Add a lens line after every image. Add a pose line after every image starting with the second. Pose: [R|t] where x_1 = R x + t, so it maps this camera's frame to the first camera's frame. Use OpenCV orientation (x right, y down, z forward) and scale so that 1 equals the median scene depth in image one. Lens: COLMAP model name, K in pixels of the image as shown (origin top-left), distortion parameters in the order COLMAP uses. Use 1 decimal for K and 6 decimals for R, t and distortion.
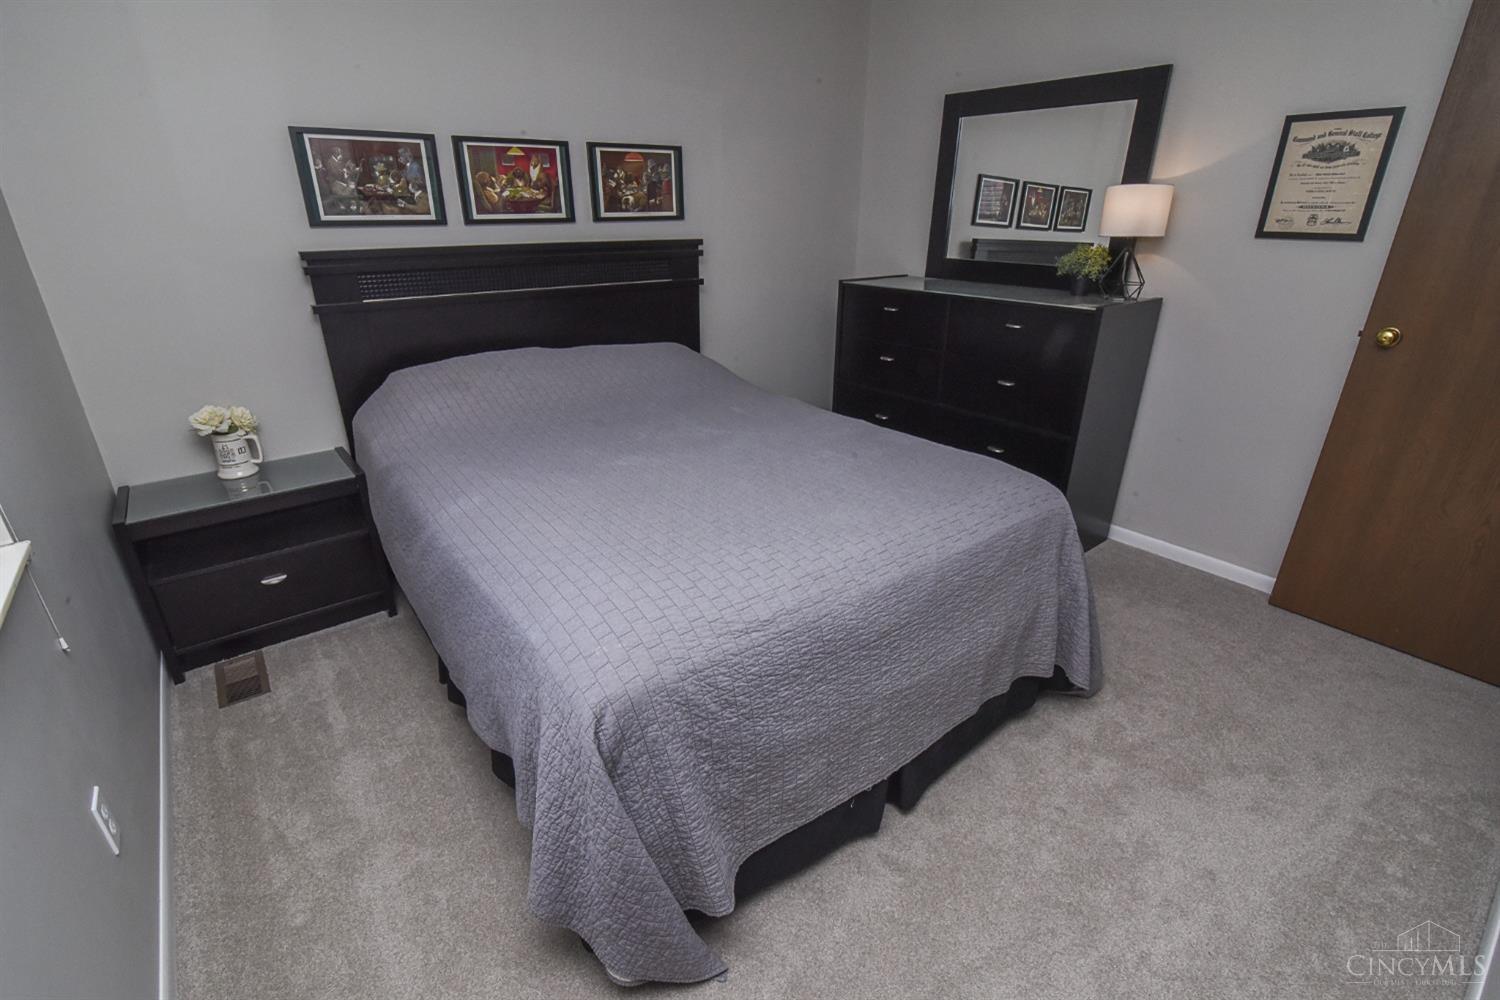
lens RADIAL K [[686.4, 0, 744.5], [0, 686.4, 508.8], [0, 0, 1]] dist [-0.018635, 0.000073]
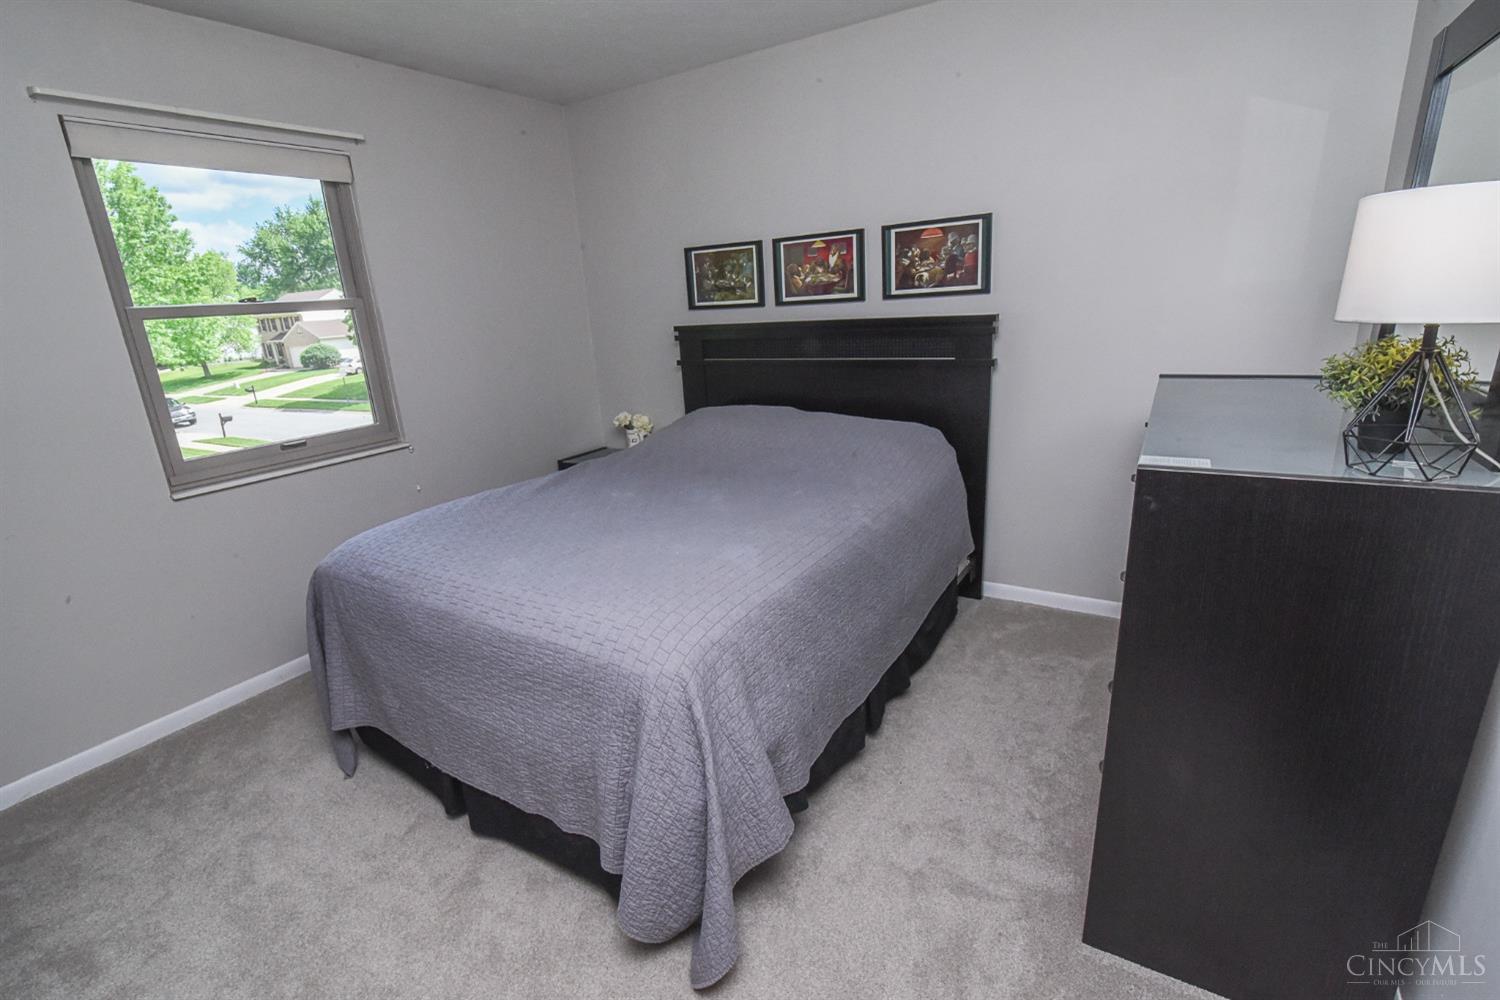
lens RADIAL K [[686.4, 0, 744.5], [0, 686.4, 508.8], [0, 0, 1]] dist [-0.018635, 0.000073]
pose [[0.343415, 0.259709, -0.902561, 0.777212], [-0.318356, 0.936301, 0.148286, -0.223658], [0.883581, 0.236412, 0.404220, 0.500670]]
